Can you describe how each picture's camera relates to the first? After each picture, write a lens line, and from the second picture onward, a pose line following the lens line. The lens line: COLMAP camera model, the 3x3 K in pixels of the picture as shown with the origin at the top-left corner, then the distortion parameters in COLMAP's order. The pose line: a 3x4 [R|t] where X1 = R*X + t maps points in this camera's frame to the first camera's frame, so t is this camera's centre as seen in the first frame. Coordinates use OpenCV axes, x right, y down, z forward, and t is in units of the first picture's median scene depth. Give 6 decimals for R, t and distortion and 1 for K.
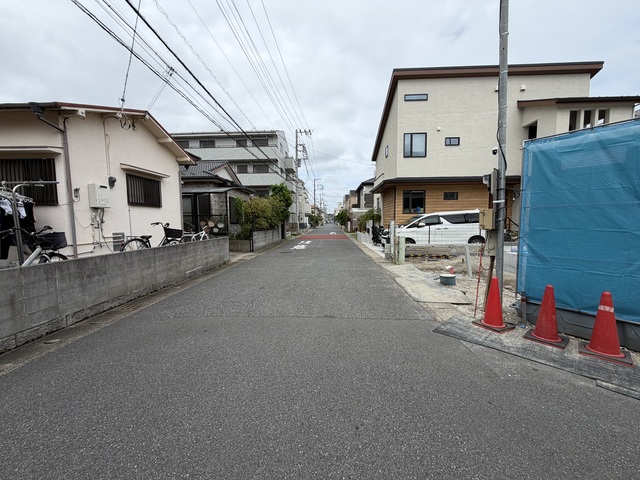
lens RADIAL K [[254.9, 0, 319.3], [0, 254.9, 241.0], [0, 0, 1]] dist [-0.000314, 0.000099]
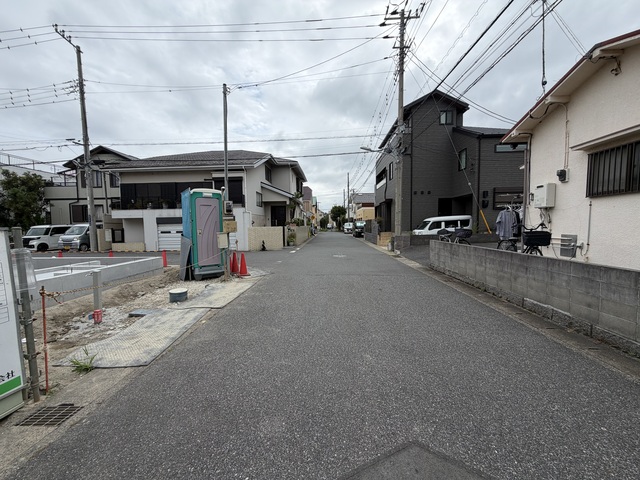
lens RADIAL K [[254.9, 0, 319.6], [0, 254.9, 240.6], [0, 0, 1]] dist [-0.000314, 0.000099]
pose [[-0.999797, 0.017601, 0.009849, 0.003297], [0.018728, 0.991423, 0.129340, -0.074137], [-0.007488, 0.129498, -0.991551, 0.998842]]
